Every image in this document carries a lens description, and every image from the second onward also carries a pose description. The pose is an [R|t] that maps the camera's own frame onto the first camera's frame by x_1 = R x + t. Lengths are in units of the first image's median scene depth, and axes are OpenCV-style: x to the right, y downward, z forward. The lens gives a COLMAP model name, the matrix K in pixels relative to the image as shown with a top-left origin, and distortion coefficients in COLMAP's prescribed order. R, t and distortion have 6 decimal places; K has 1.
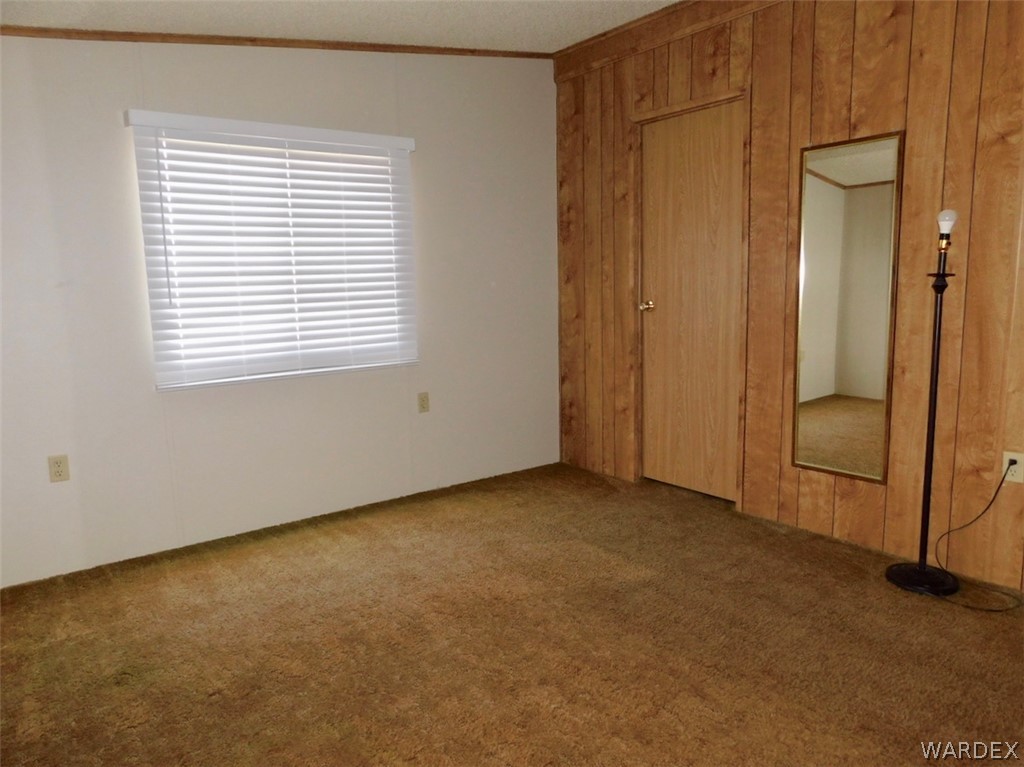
lens RADIAL K [[712.8, 0, 509.9], [0, 712.8, 389.2], [0, 0, 1]] dist [-0.064287, 0.058805]
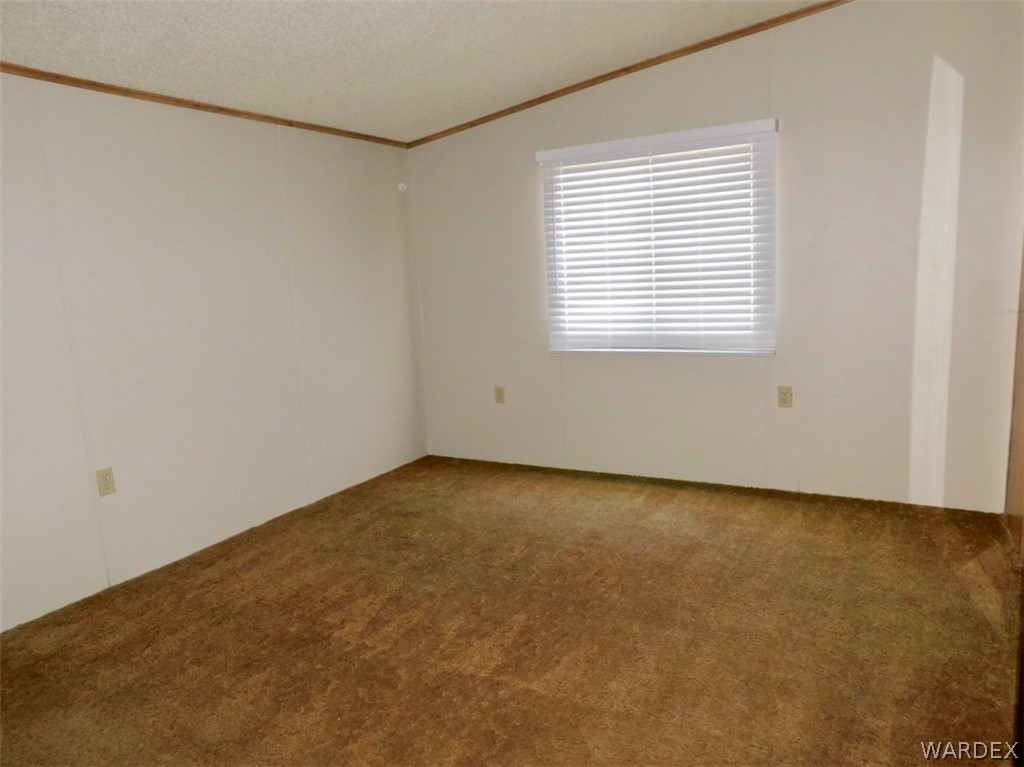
lens RADIAL K [[712.8, 0, 509.9], [0, 712.8, 389.2], [0, 0, 1]] dist [-0.064287, 0.058805]
pose [[0.384140, 0.154453, -0.910264, 0.685066], [-0.100896, 0.987026, 0.124899, -0.083891], [0.917745, 0.043863, 0.394740, 0.342140]]
